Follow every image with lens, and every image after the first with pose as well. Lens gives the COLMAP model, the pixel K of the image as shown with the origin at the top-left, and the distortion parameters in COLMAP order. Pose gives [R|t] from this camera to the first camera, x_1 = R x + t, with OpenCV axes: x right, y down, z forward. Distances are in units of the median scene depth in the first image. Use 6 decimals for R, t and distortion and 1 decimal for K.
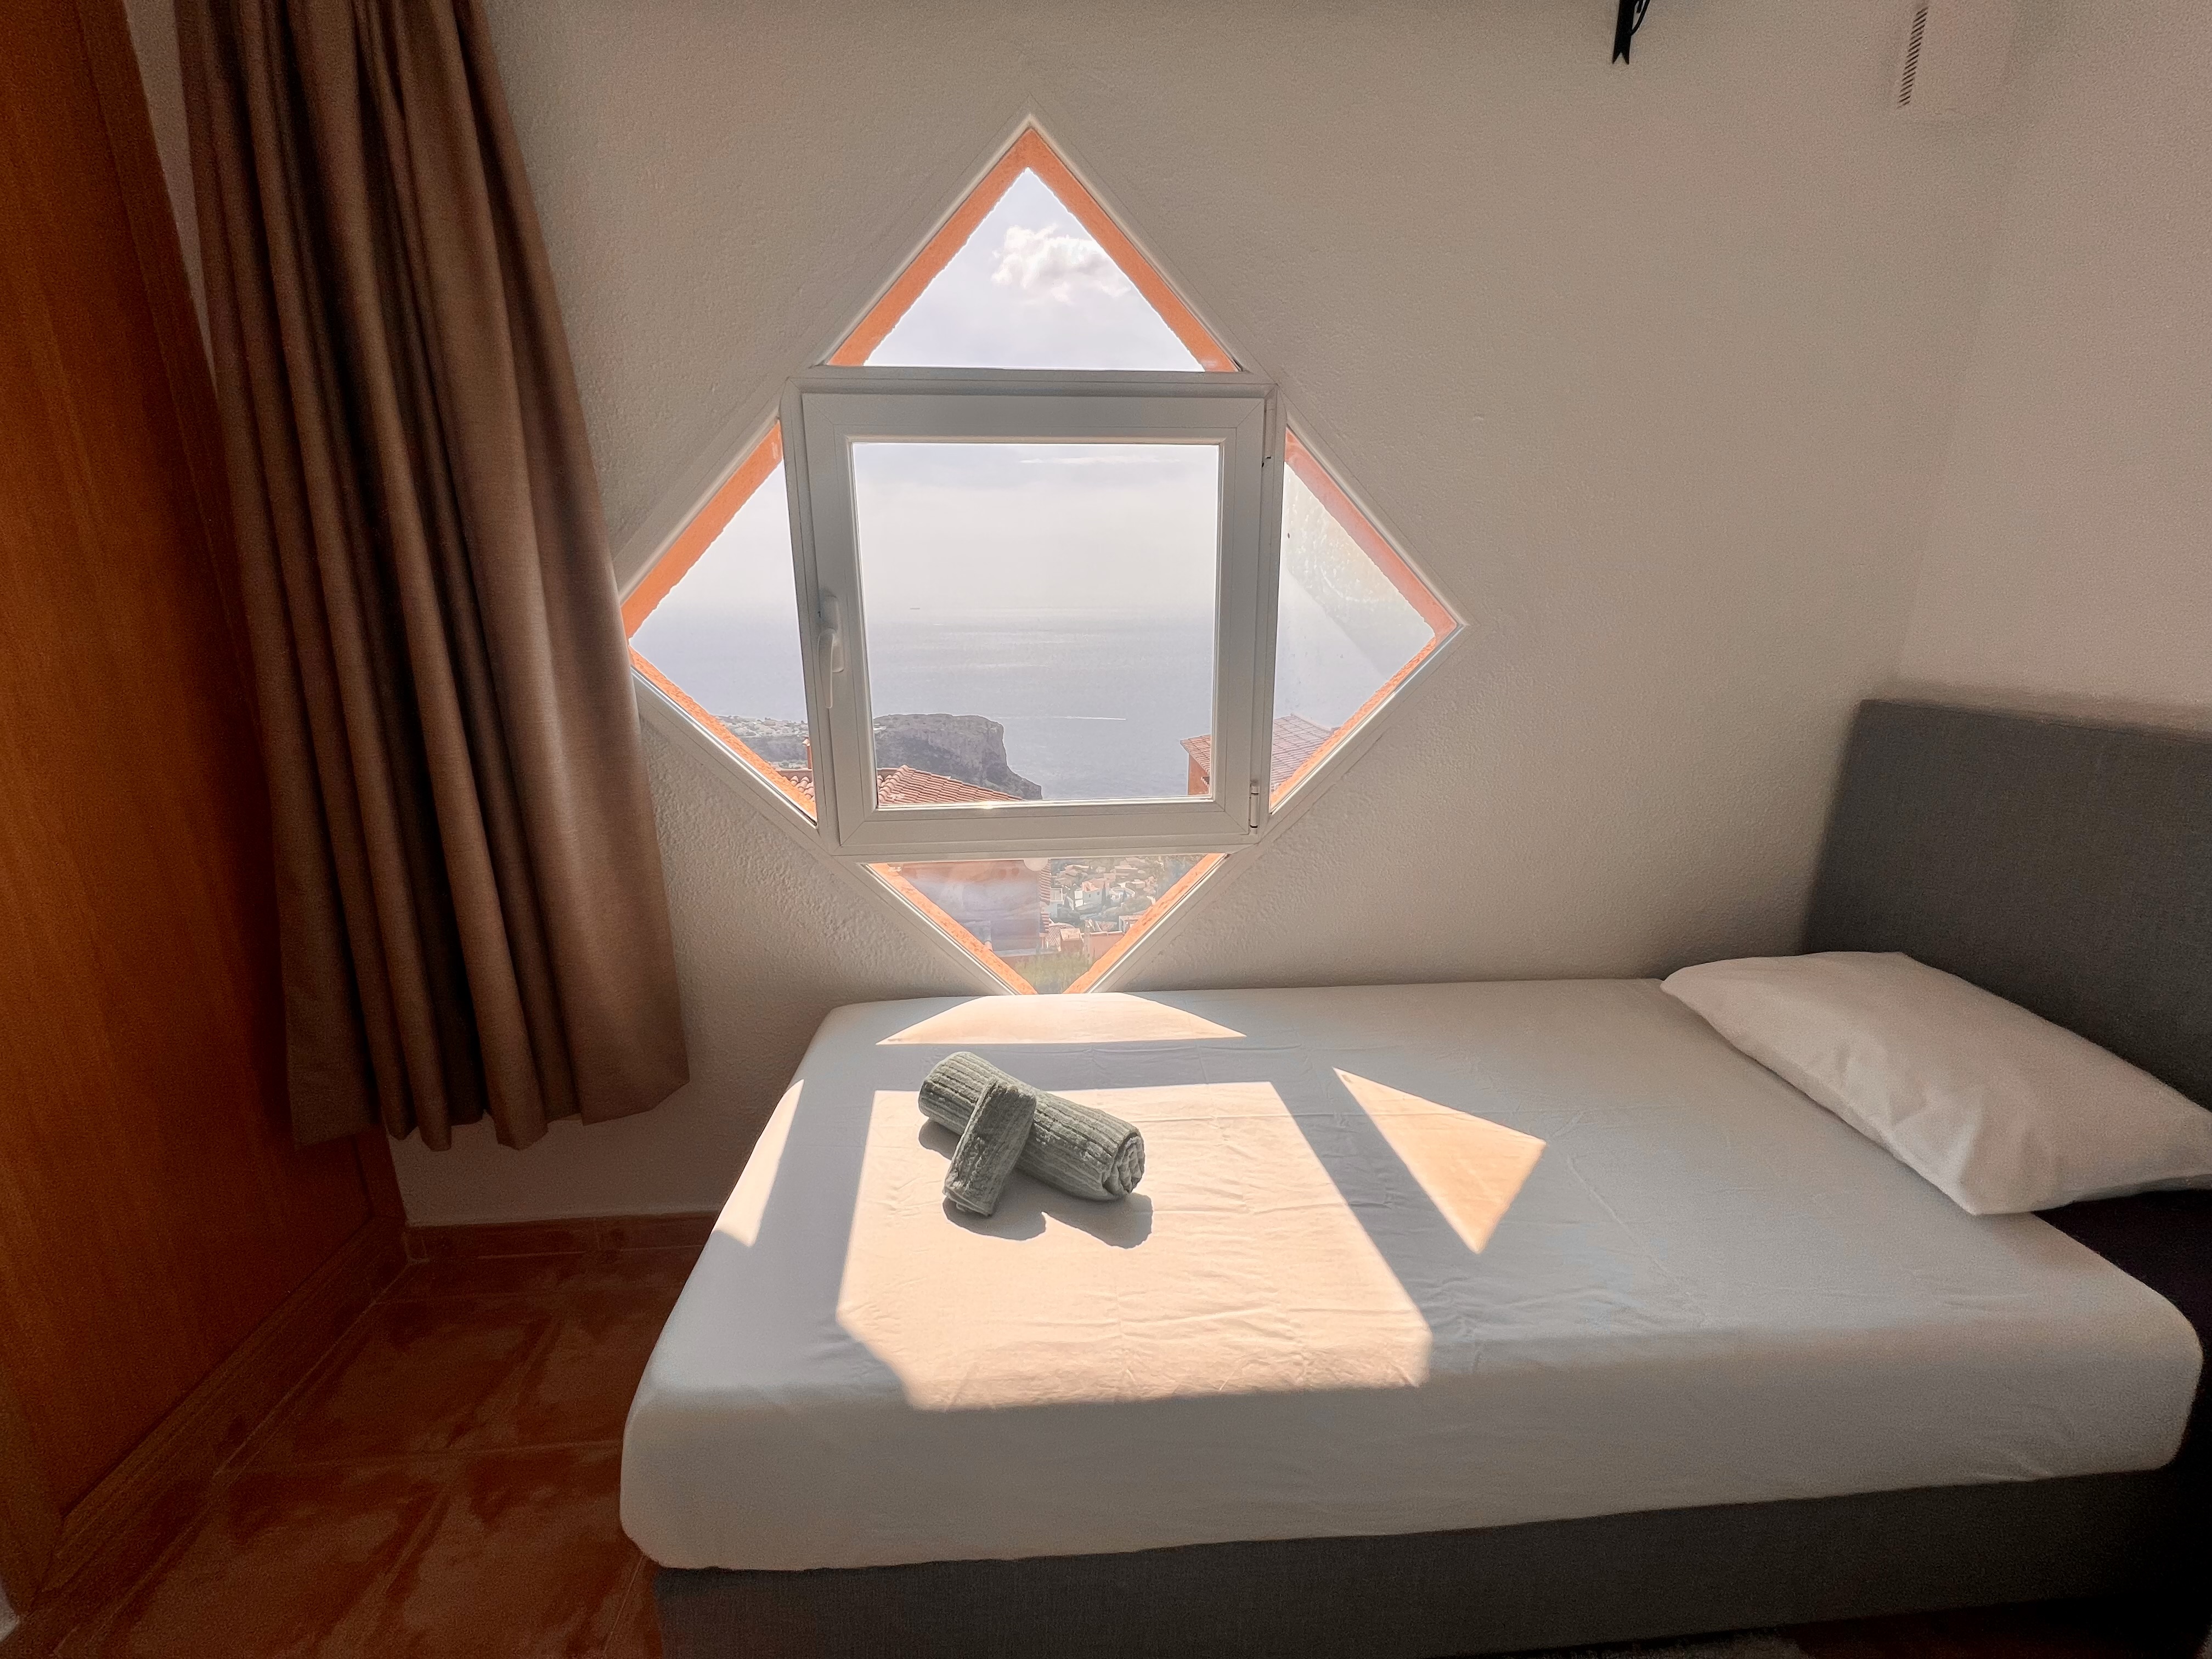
lens RADIAL K [[884.0, 0, 1108.0], [0, 884.0, 831.4], [0, 0, 1]] dist [0.005363, -0.000107]
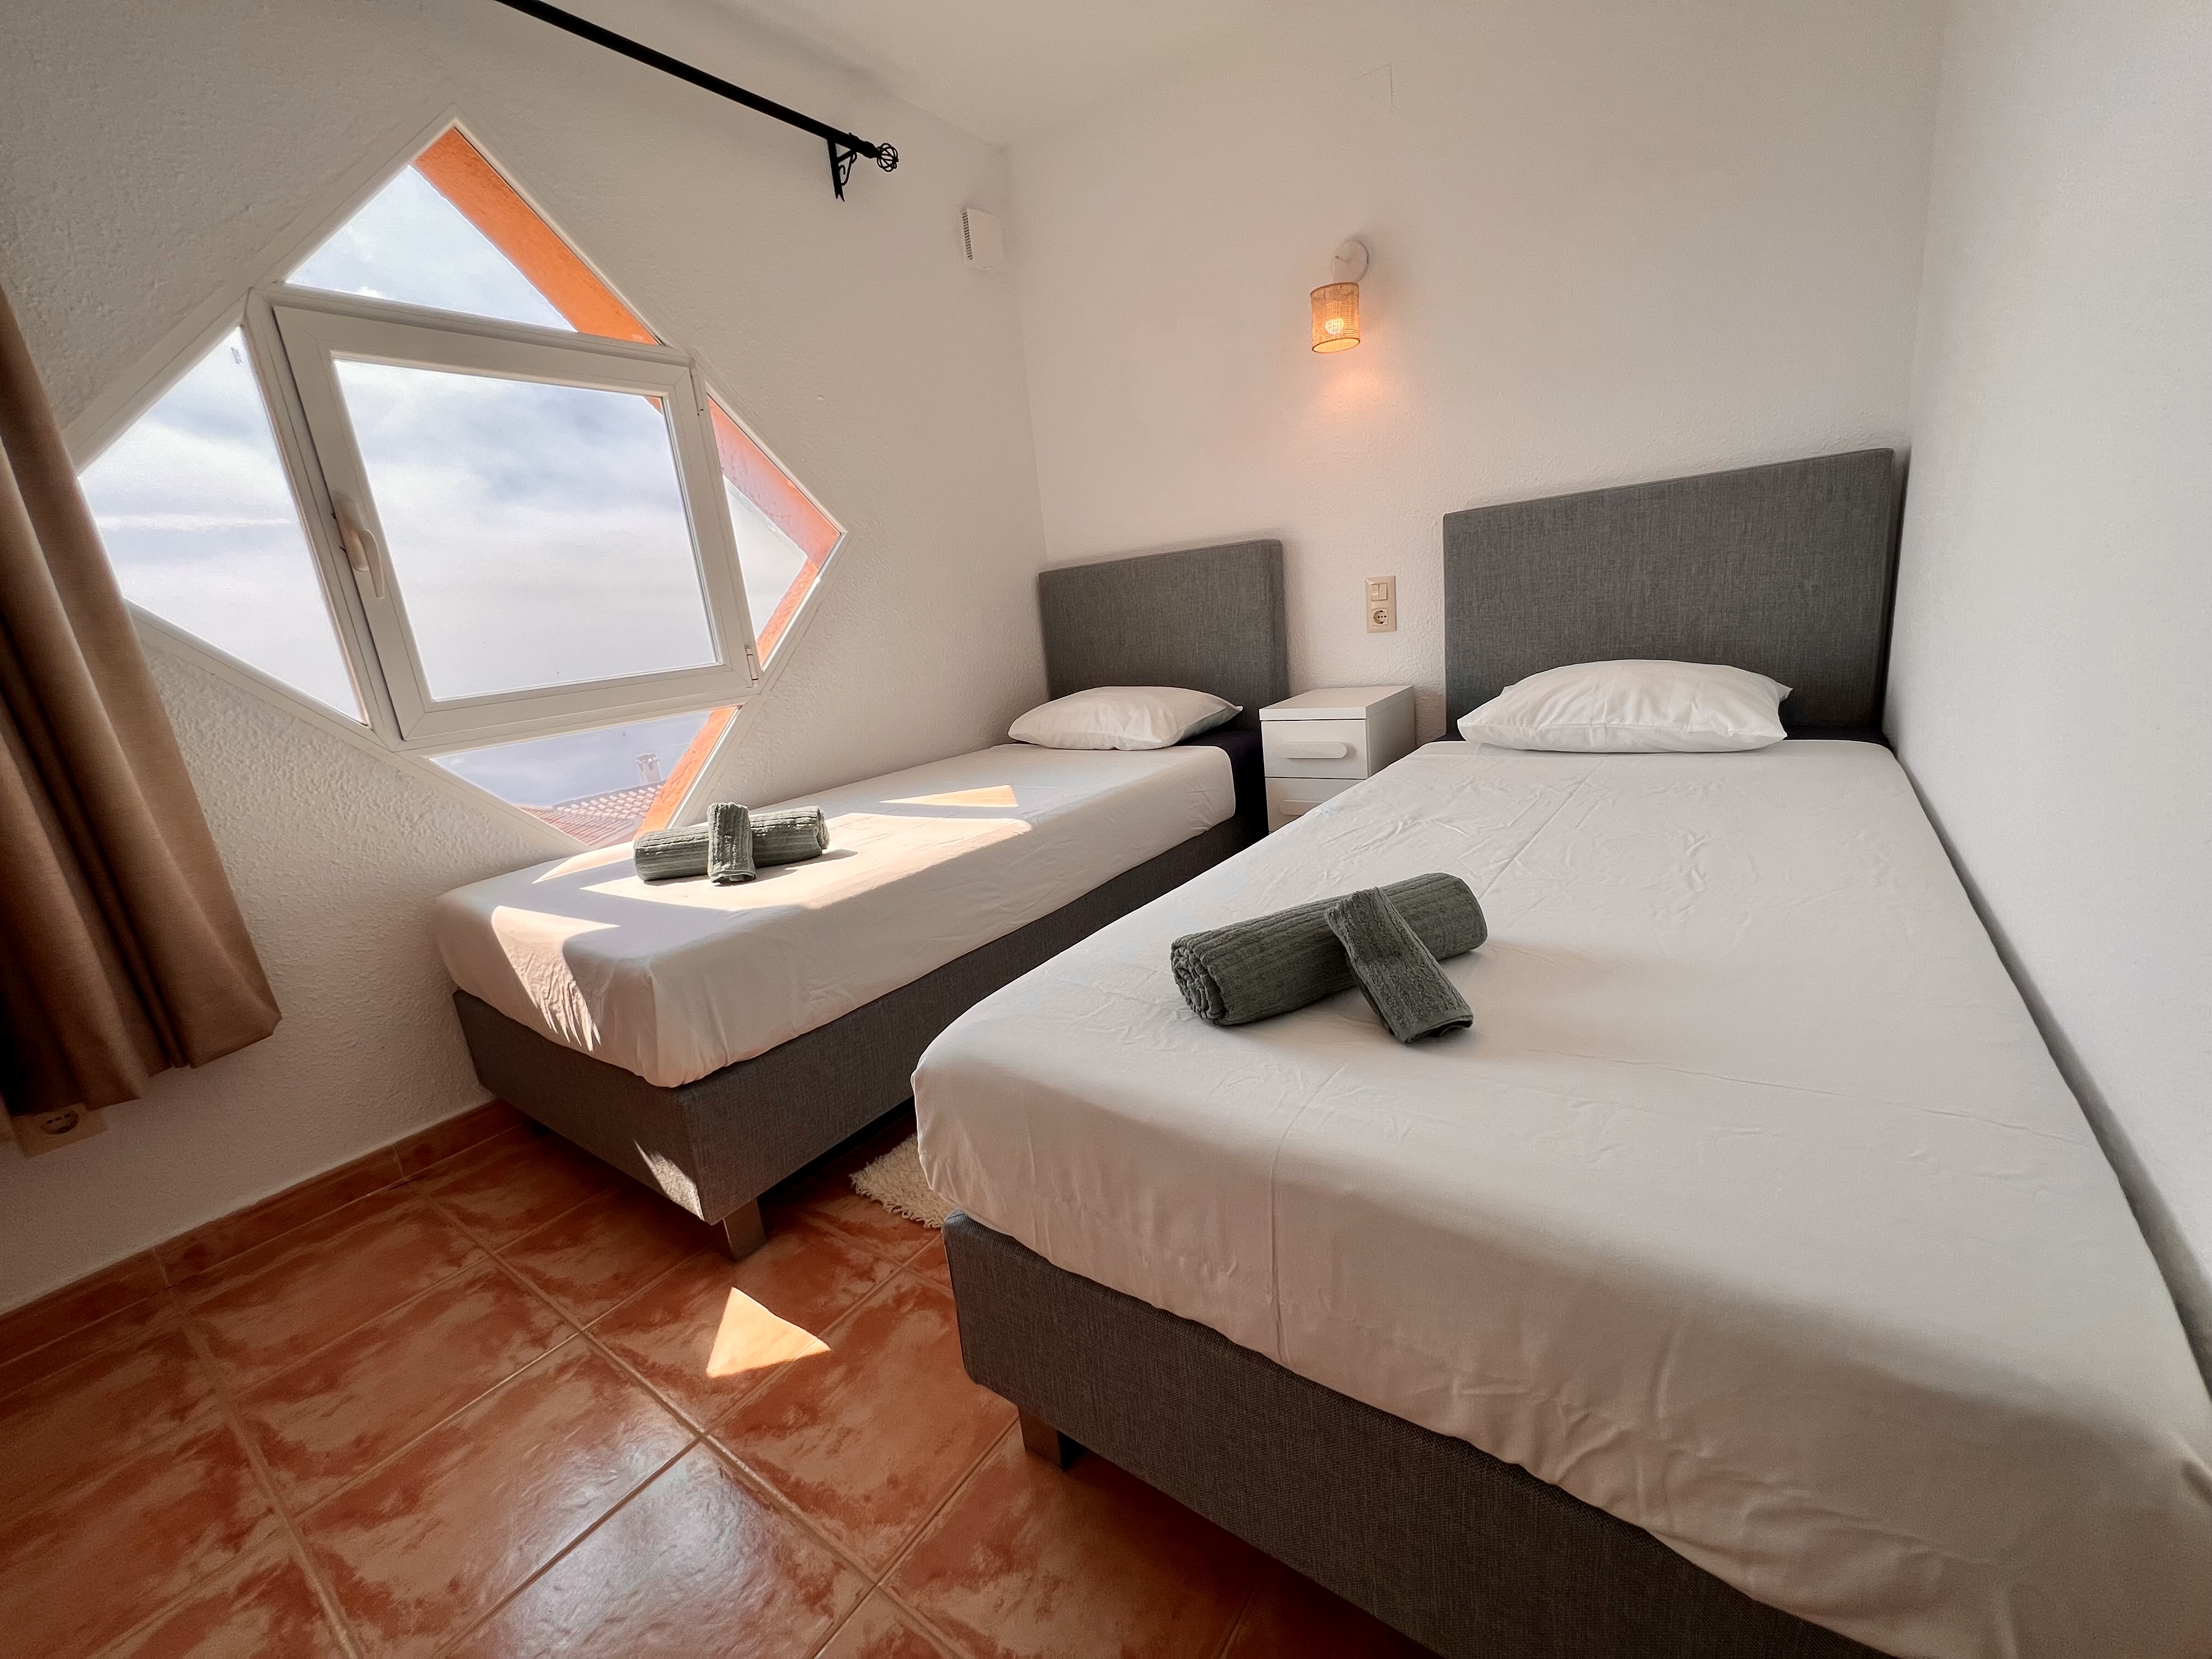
lens RADIAL K [[884.0, 0, 1107.1], [0, 884.0, 828.3], [0, 0, 1]] dist [0.005363, -0.000107]
pose [[0.649178, -0.252594, 0.717471, -0.632403], [0.302120, 0.951281, 0.061547, 0.355752], [-0.698063, 0.176807, 0.693864, -0.351614]]
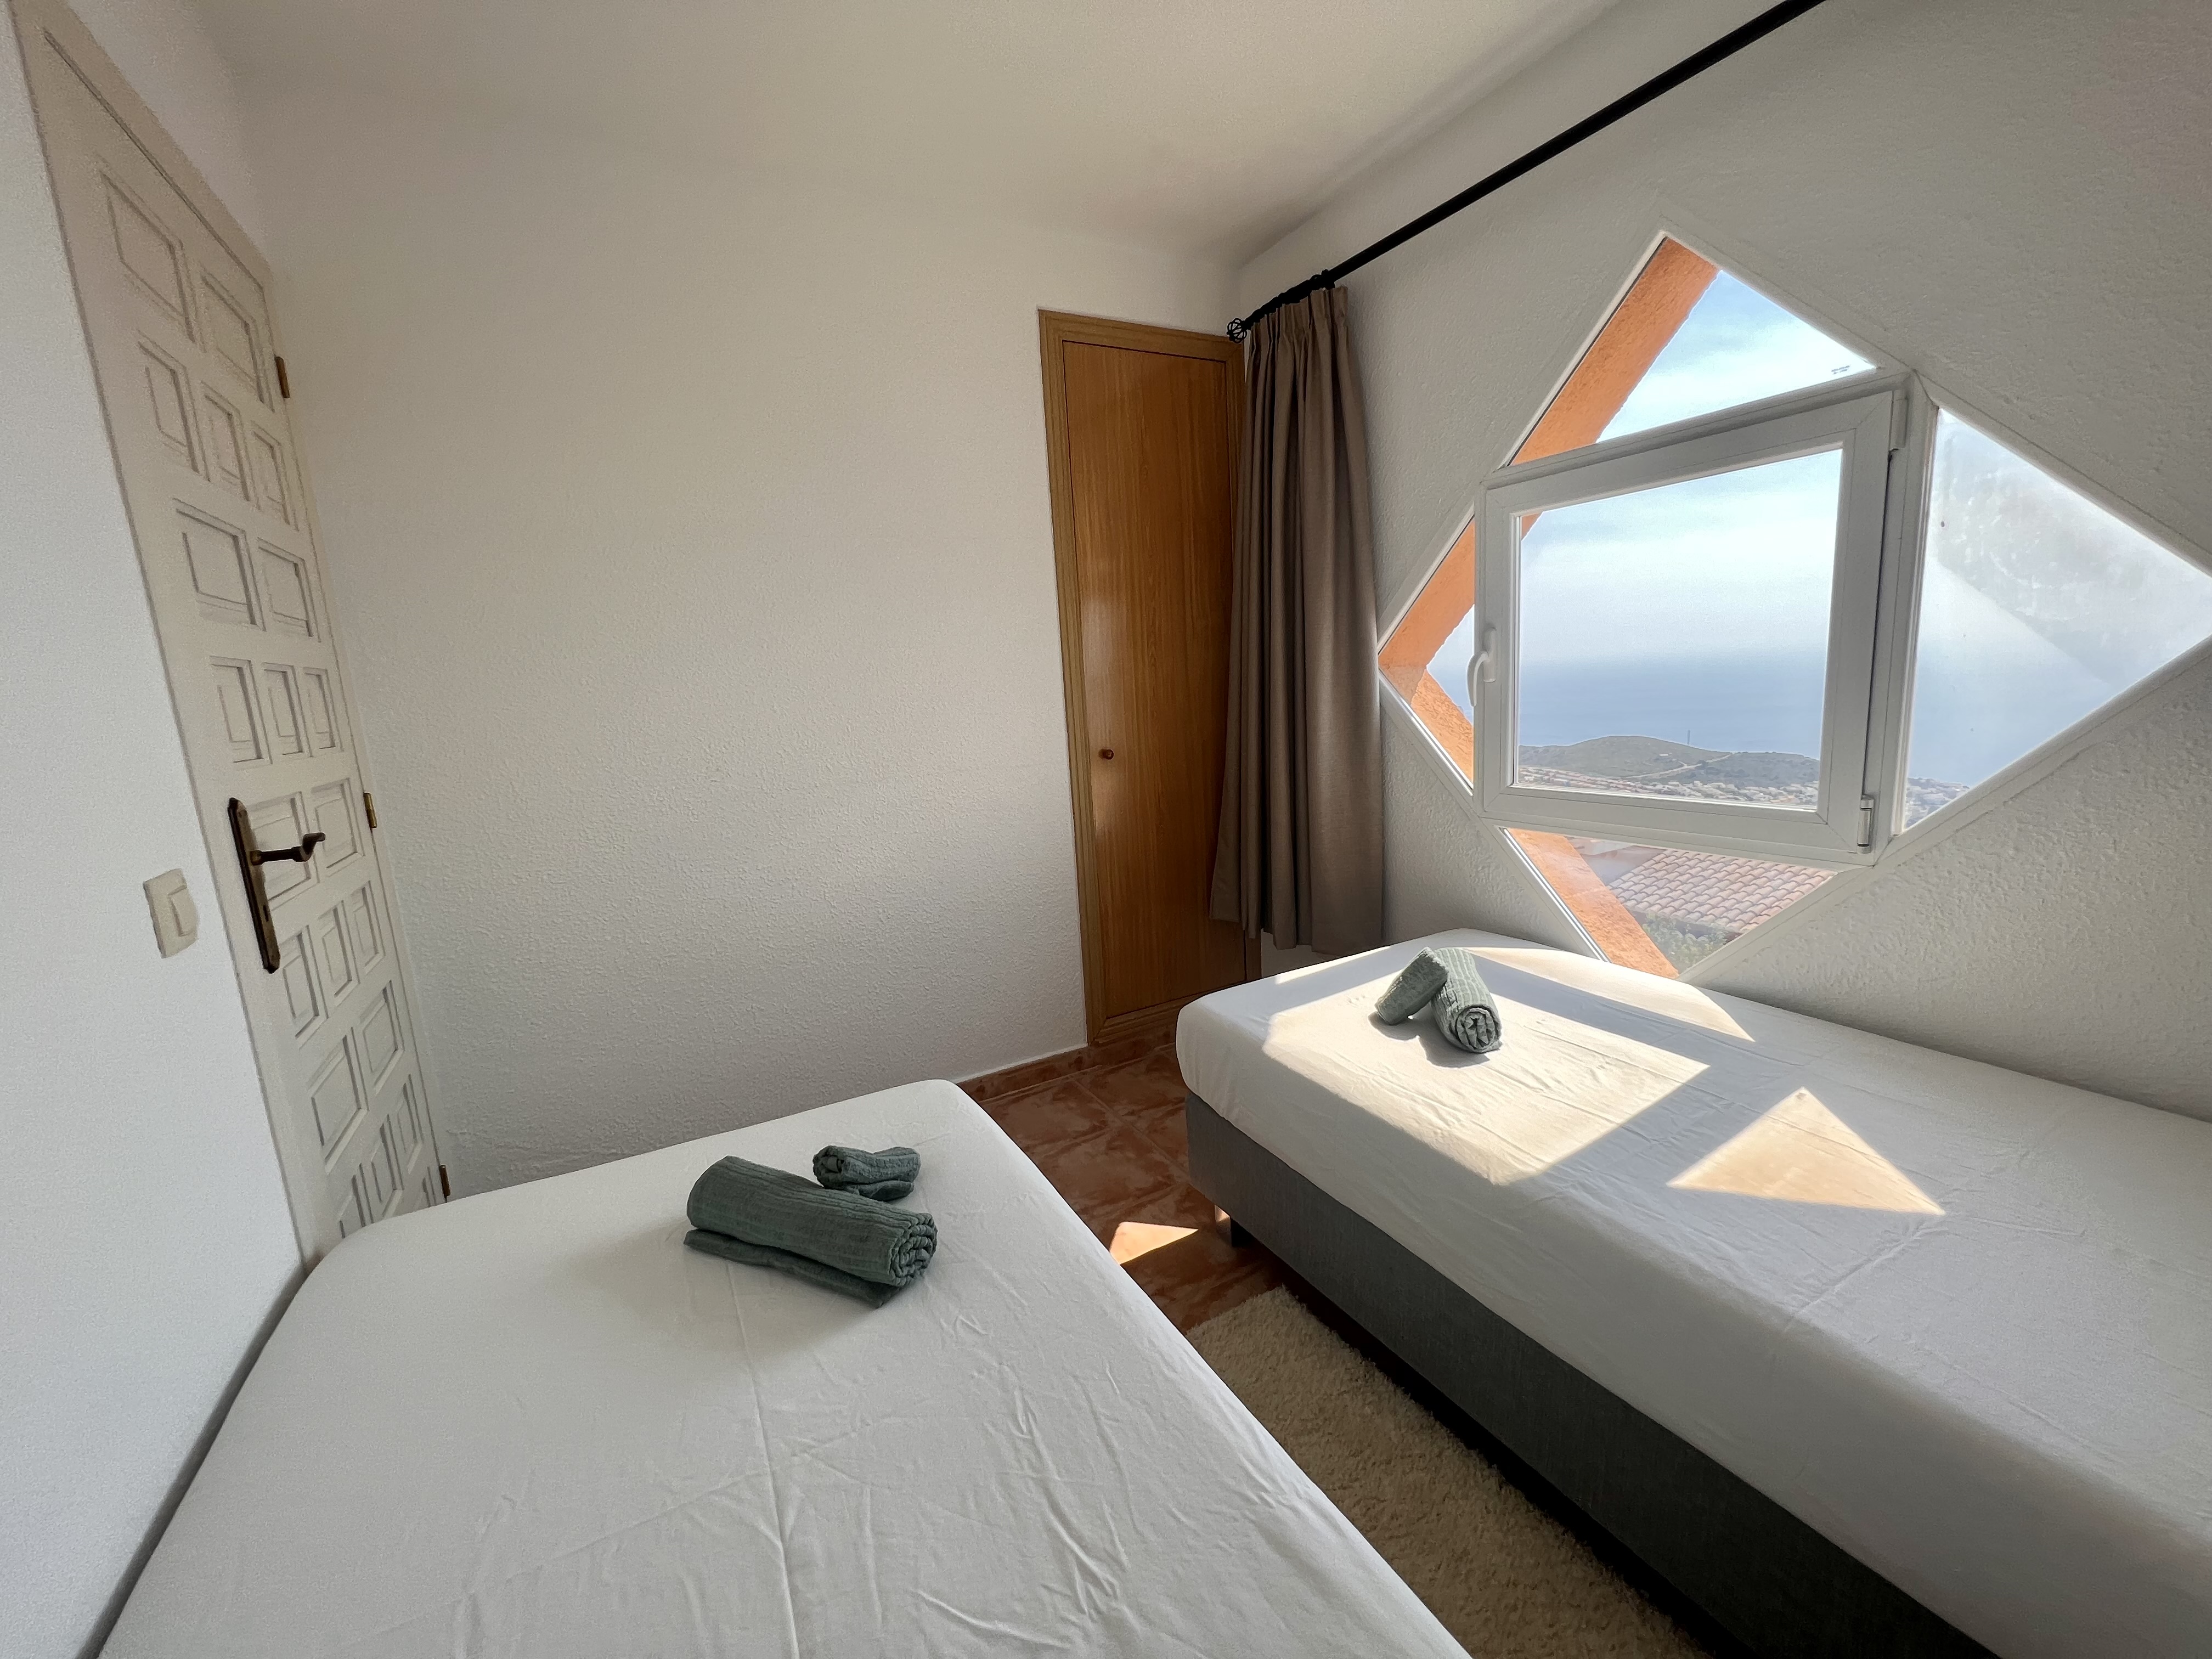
lens RADIAL K [[884.0, 0, 1099.8], [0, 884.0, 813.3], [0, 0, 1]] dist [0.005363, -0.000107]
pose [[0.397823, 0.110960, -0.910727, 0.826670], [-0.180393, 0.982742, 0.040935, 0.082512], [0.899553, 0.148004, 0.410974, -0.110168]]
